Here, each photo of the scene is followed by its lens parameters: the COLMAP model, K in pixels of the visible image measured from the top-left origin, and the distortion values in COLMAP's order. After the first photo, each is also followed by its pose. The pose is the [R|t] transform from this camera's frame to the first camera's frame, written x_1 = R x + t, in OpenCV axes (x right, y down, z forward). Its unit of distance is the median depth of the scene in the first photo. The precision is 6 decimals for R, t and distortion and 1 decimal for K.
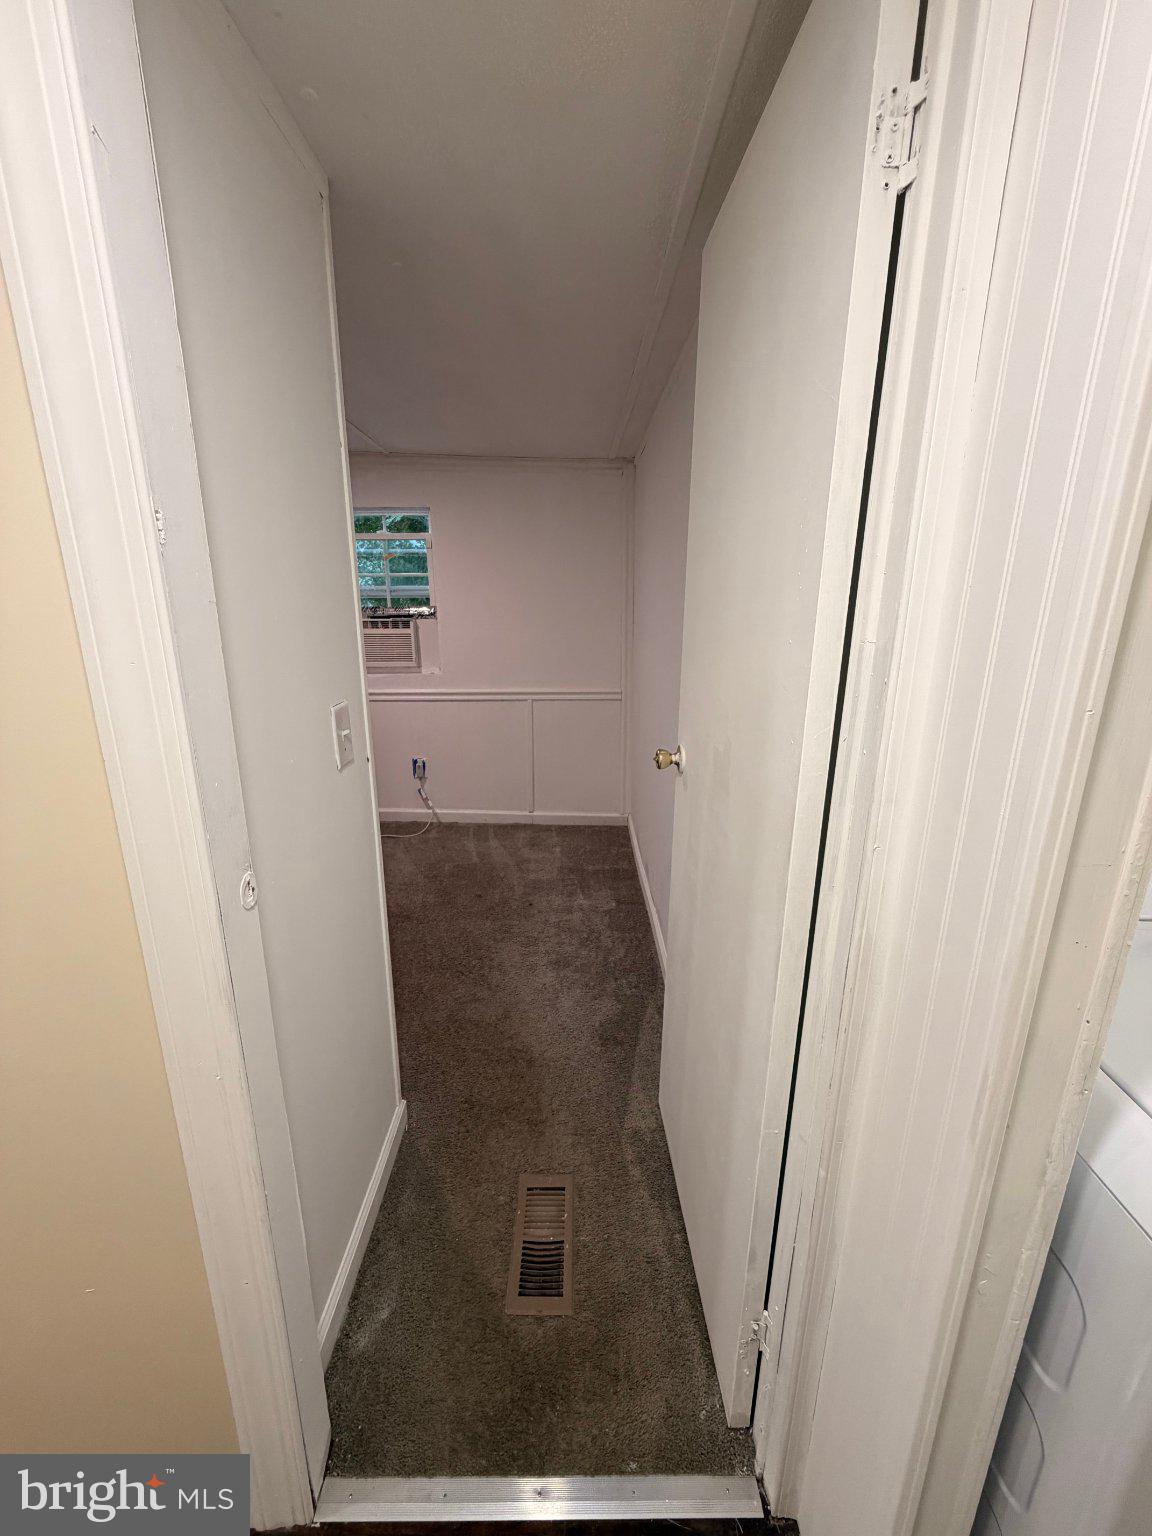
lens RADIAL K [[614.4, 0, 577.0], [0, 614.4, 771.5], [0, 0, 1]] dist [0.002799, 0.000111]
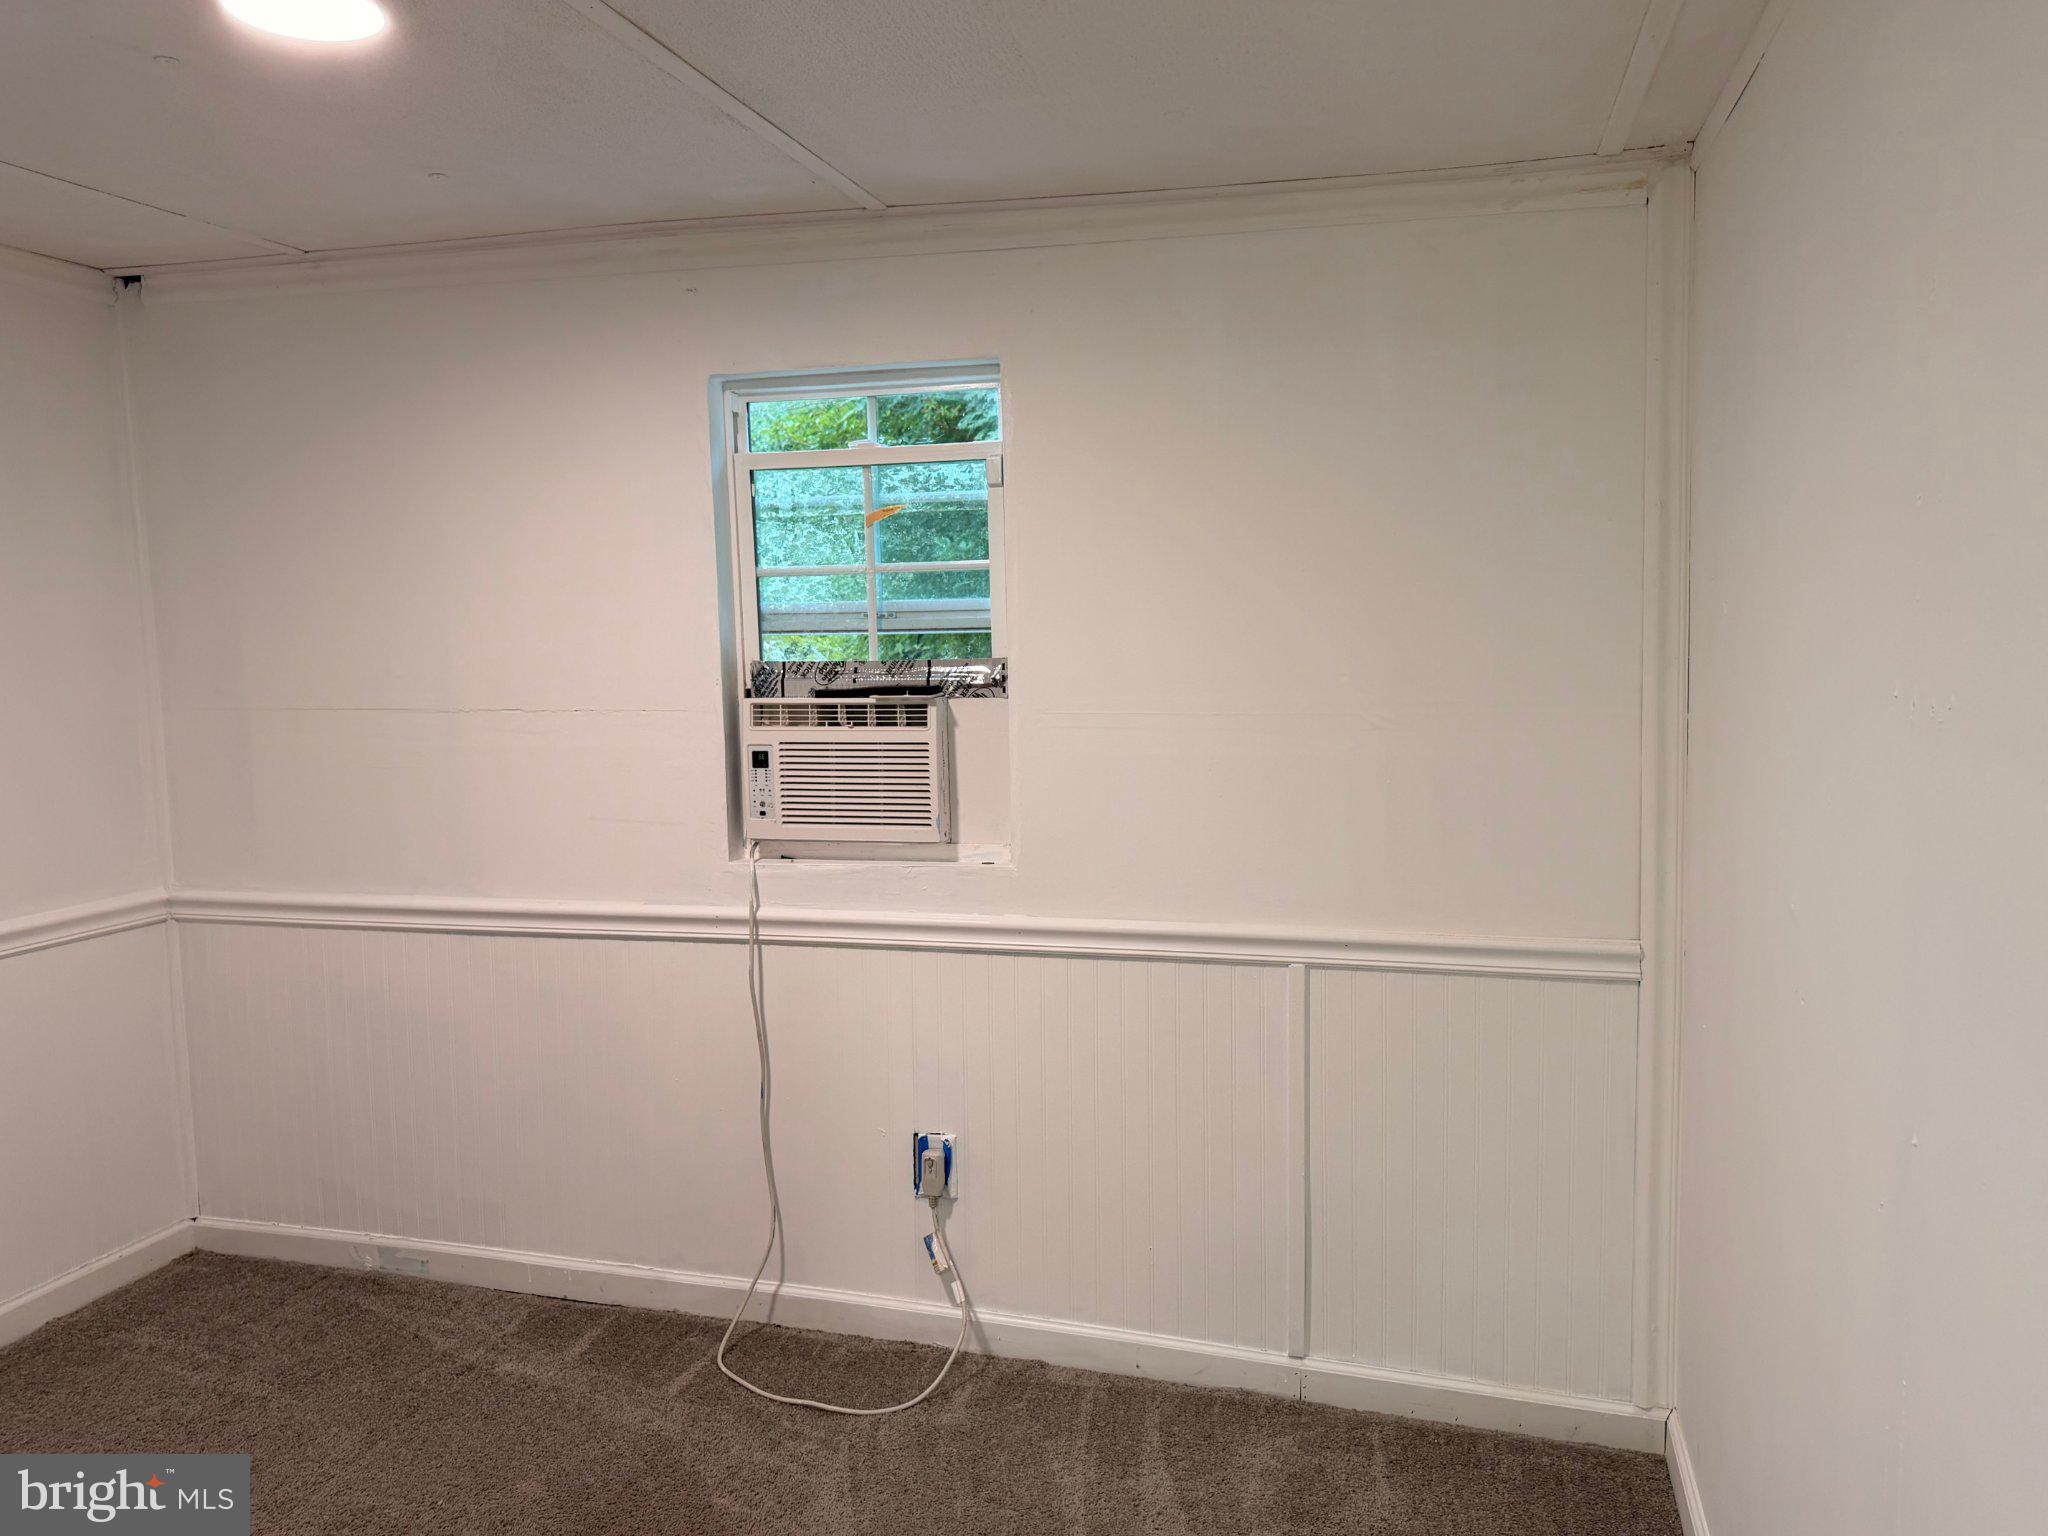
lens RADIAL K [[1499.3, 0, 1012.9], [0, 1499.3, 763.8], [0, 0, 1]] dist [0.035478, -0.032058]
pose [[0.960852, 0.008492, -0.276930, -0.010773], [-0.057187, 0.984086, -0.168241, -0.082557], [0.271094, 0.177492, 0.946047, 0.267868]]
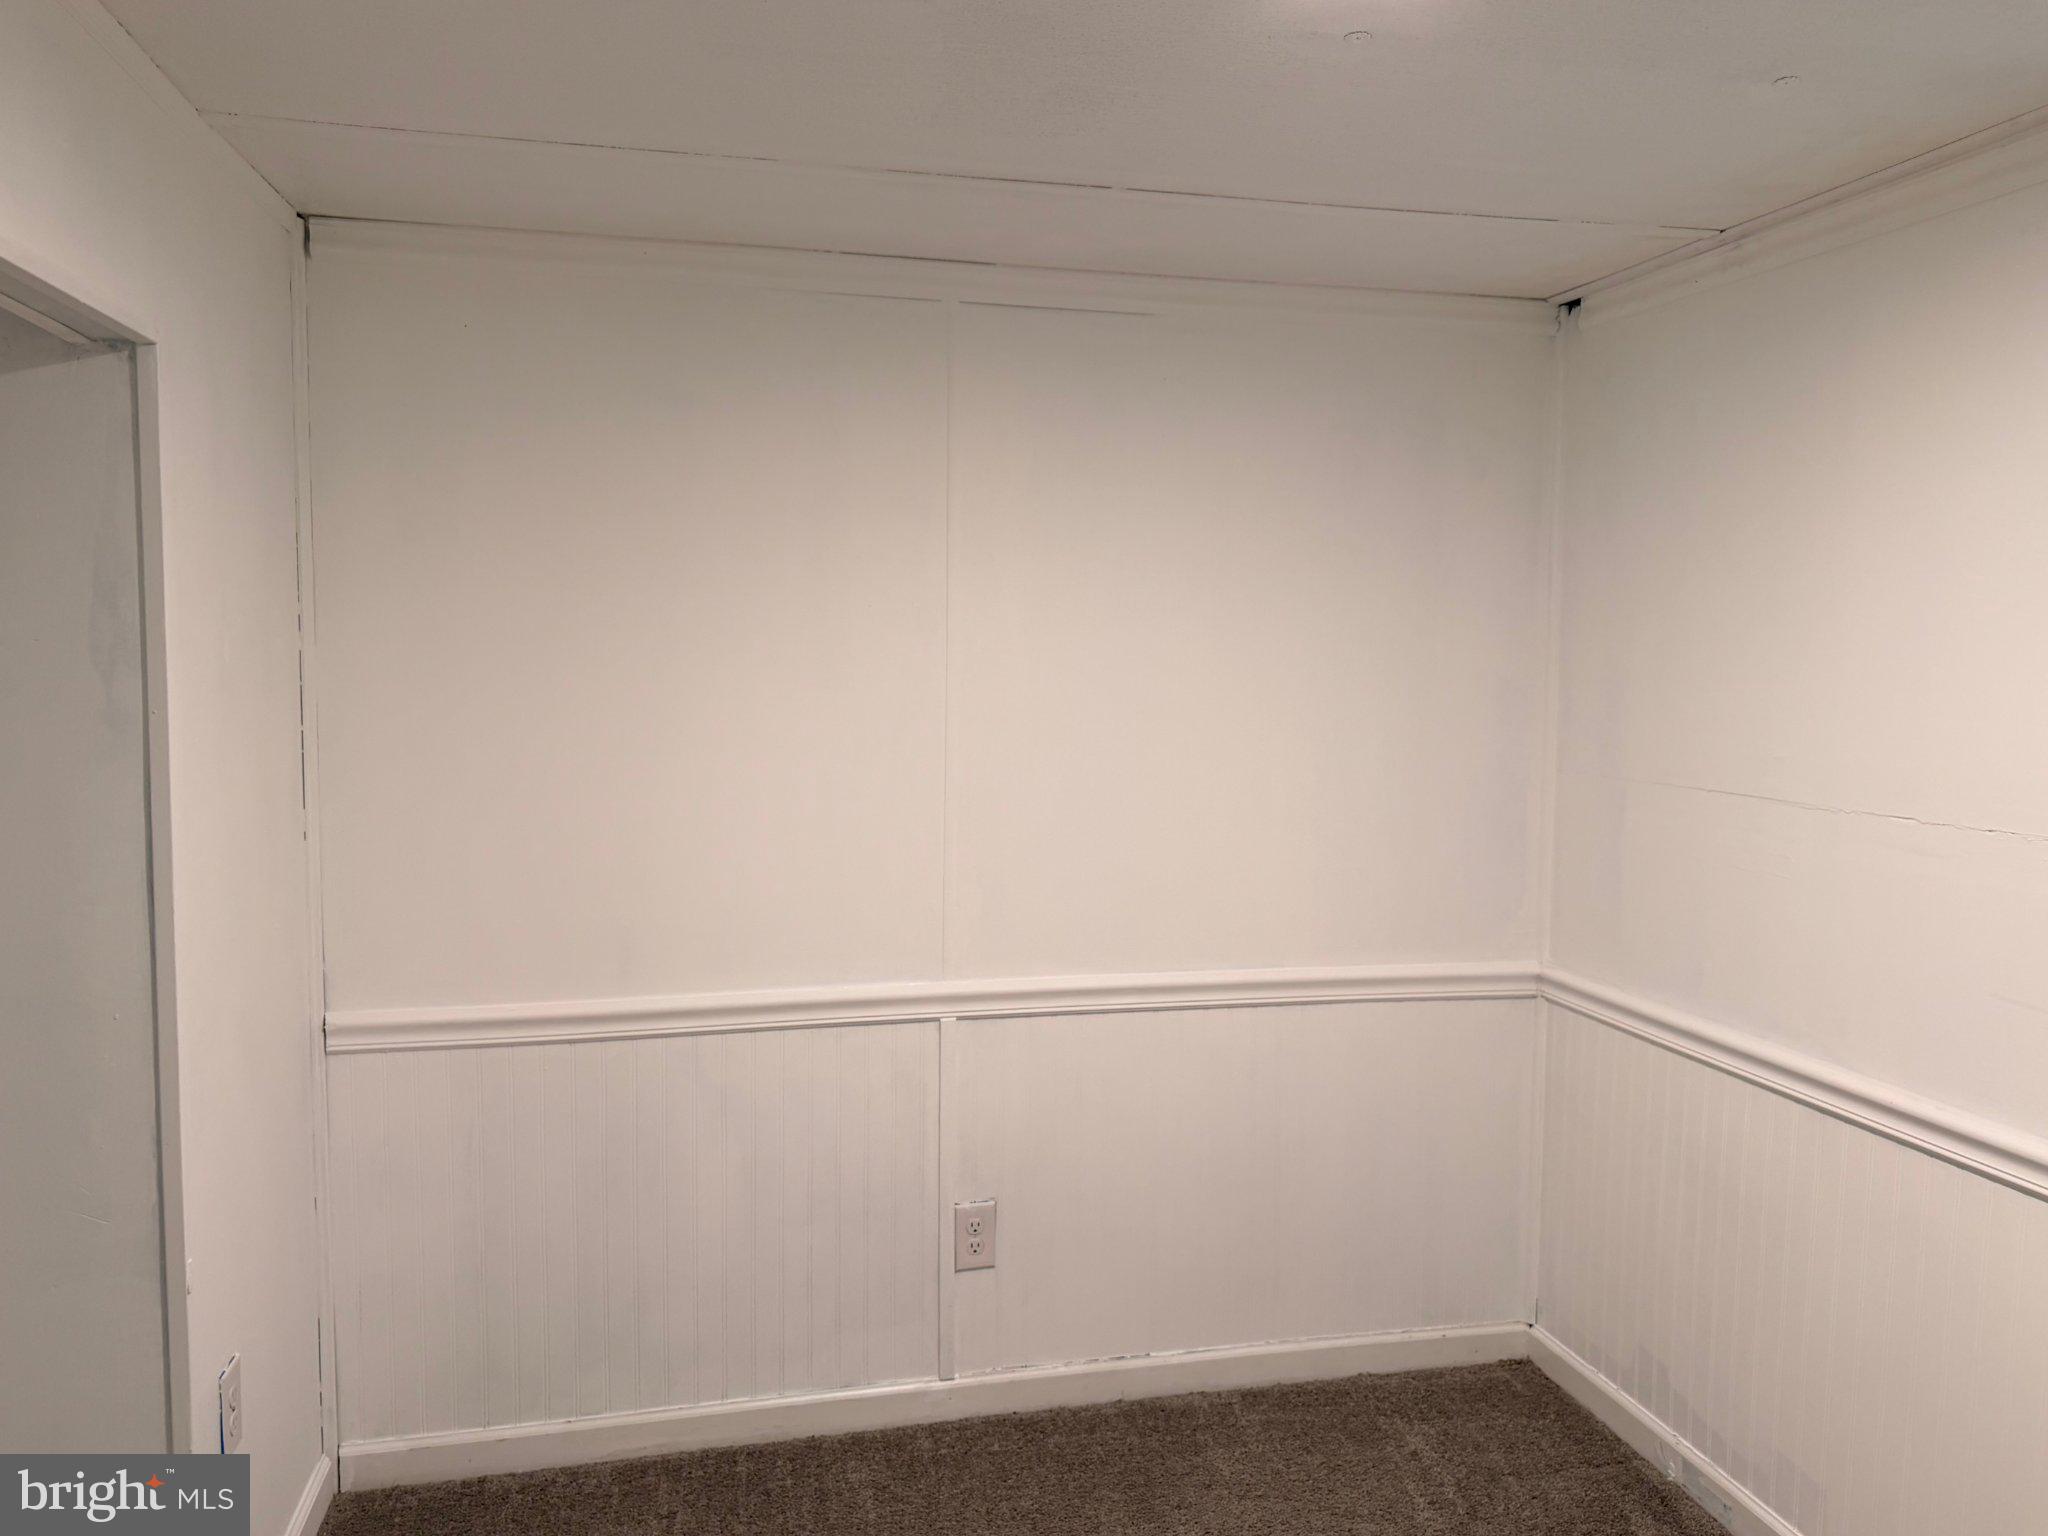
lens RADIAL K [[1499.3, 0, 1022.8], [0, 1499.3, 765.3], [0, 0, 1]] dist [0.035478, -0.032058]
pose [[0.223460, 0.075577, -0.971779, -0.011168], [-0.271144, 0.962457, 0.012503, -0.170477], [0.936241, 0.260699, 0.235563, 0.508362]]
